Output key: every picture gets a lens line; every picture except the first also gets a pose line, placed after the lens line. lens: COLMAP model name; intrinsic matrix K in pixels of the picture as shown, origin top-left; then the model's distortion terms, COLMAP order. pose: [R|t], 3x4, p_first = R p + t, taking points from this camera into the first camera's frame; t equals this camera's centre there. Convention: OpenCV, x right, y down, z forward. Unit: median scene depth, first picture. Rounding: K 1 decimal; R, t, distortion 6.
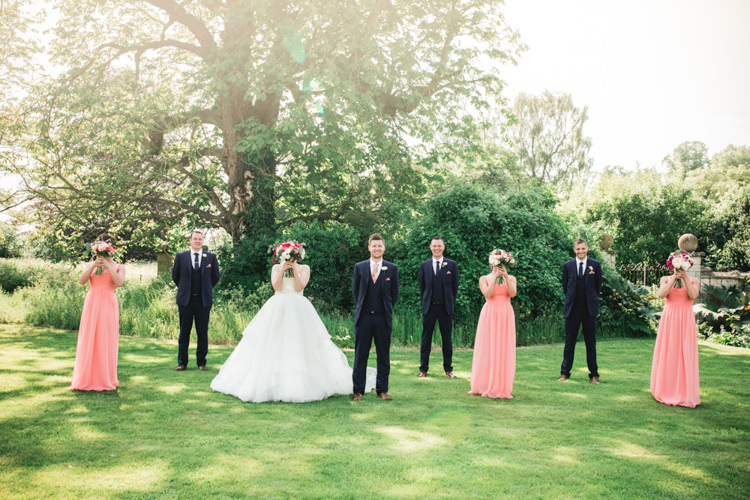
lens RADIAL K [[758.4, 0, 375.0], [0, 758.4, 250.0], [0, 0, 1]] dist [-0.016704, -0.004893]
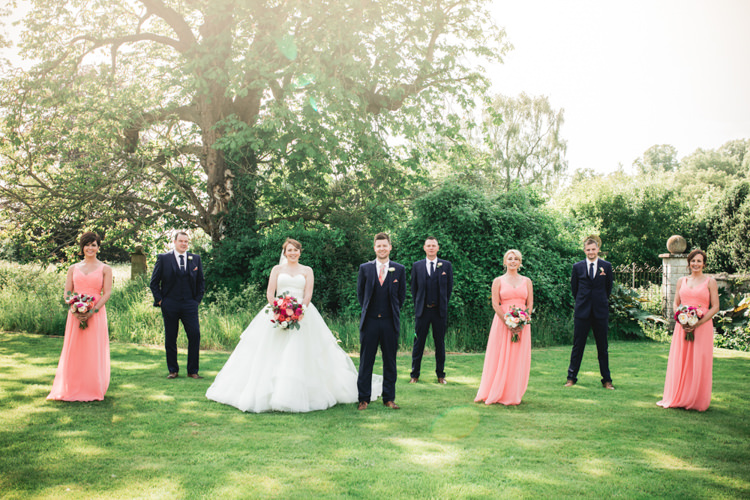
lens RADIAL K [[758.4, 0, 375.0], [0, 758.4, 250.0], [0, 0, 1]] dist [-0.016704, -0.004893]
pose [[0.999111, 0.001328, 0.042143, -0.022480], [-0.001211, 0.999995, -0.002794, 0.001282], [-0.042147, 0.002741, 0.999108, 0.025780]]
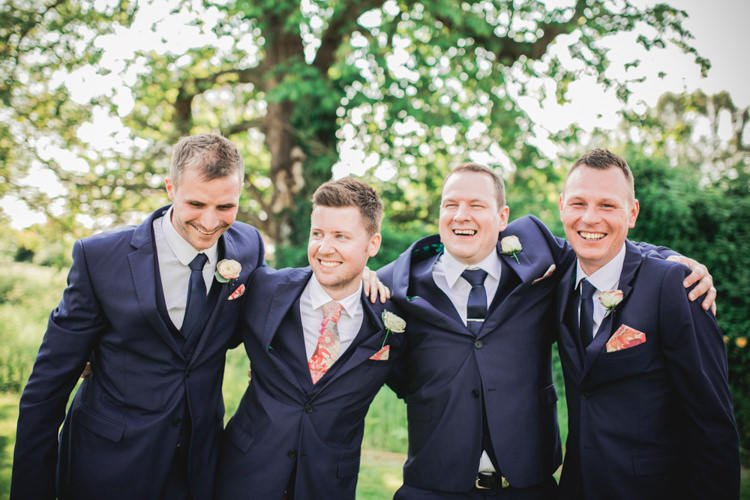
lens RADIAL K [[758.4, 0, 375.0], [0, 758.4, 250.0], [0, 0, 1]] dist [-0.016704, -0.004893]
pose [[0.989621, 0.020276, -0.142265, 0.000997], [-0.024837, 0.999231, -0.030356, 0.007117], [0.141540, 0.033574, 0.989363, 0.366185]]
